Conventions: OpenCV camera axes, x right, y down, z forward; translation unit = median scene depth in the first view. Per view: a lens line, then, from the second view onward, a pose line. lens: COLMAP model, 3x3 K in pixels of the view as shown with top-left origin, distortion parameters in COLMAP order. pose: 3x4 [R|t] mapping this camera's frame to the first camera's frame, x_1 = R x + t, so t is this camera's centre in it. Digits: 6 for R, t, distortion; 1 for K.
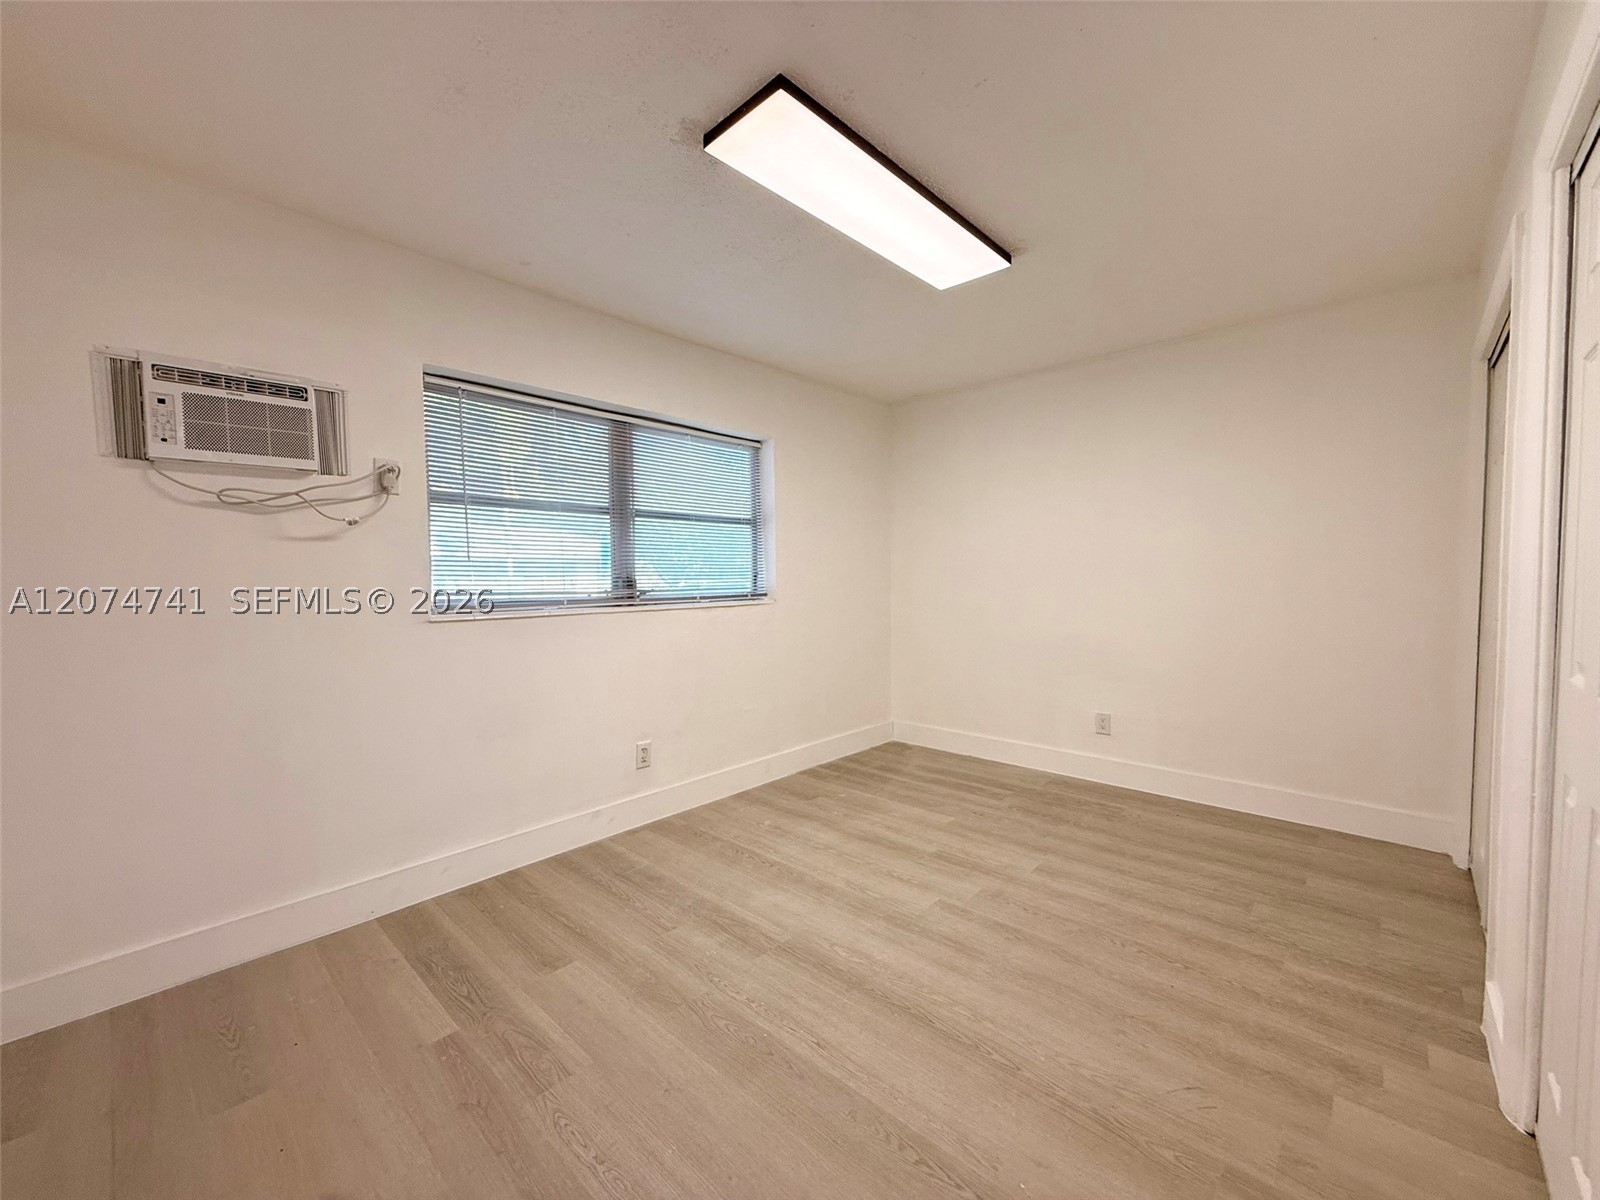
lens RADIAL K [[636.3, 0, 794.0], [0, 636.3, 605.5], [0, 0, 1]] dist [-0.000725, -0.000479]
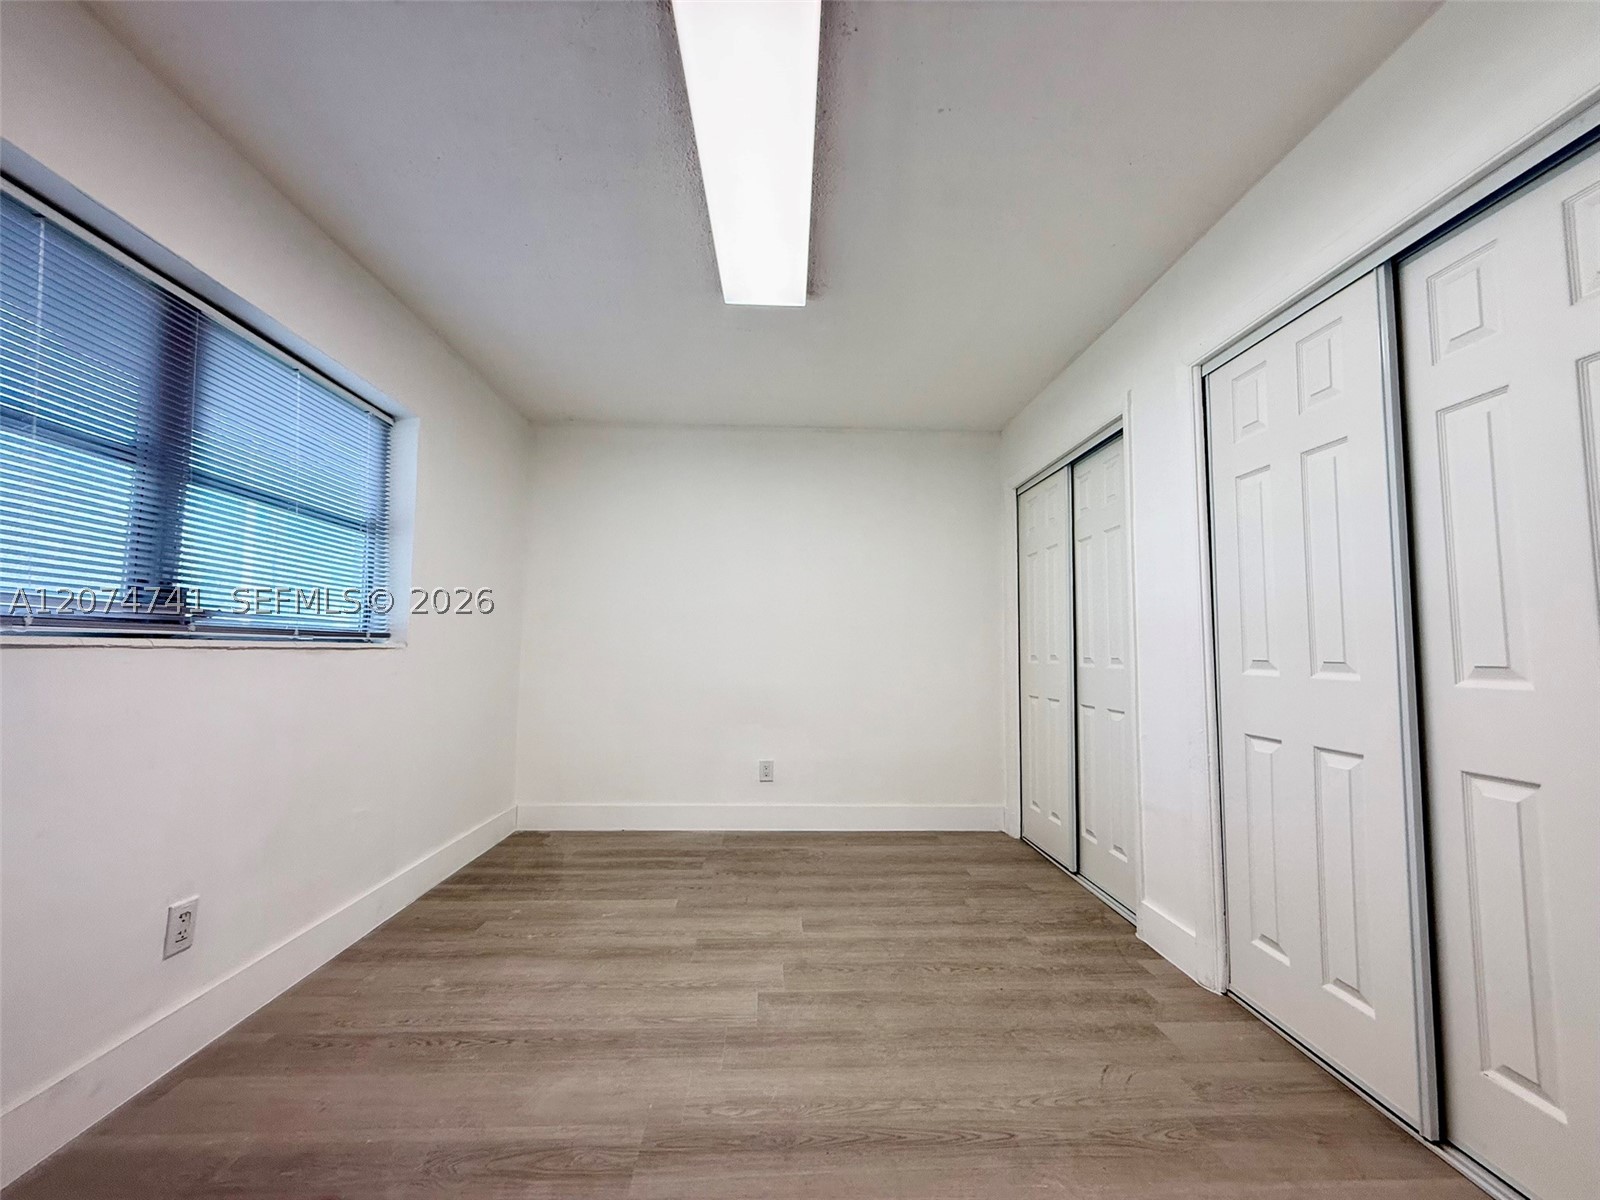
lens RADIAL K [[636.3, 0, 797.0], [0, 636.3, 604.1], [0, 0, 1]] dist [-0.000725, -0.000479]
pose [[0.701710, 0.070487, 0.708967, -0.298780], [0.015942, 0.993291, -0.114534, 0.046474], [-0.712284, 0.091672, 0.695879, 0.288576]]
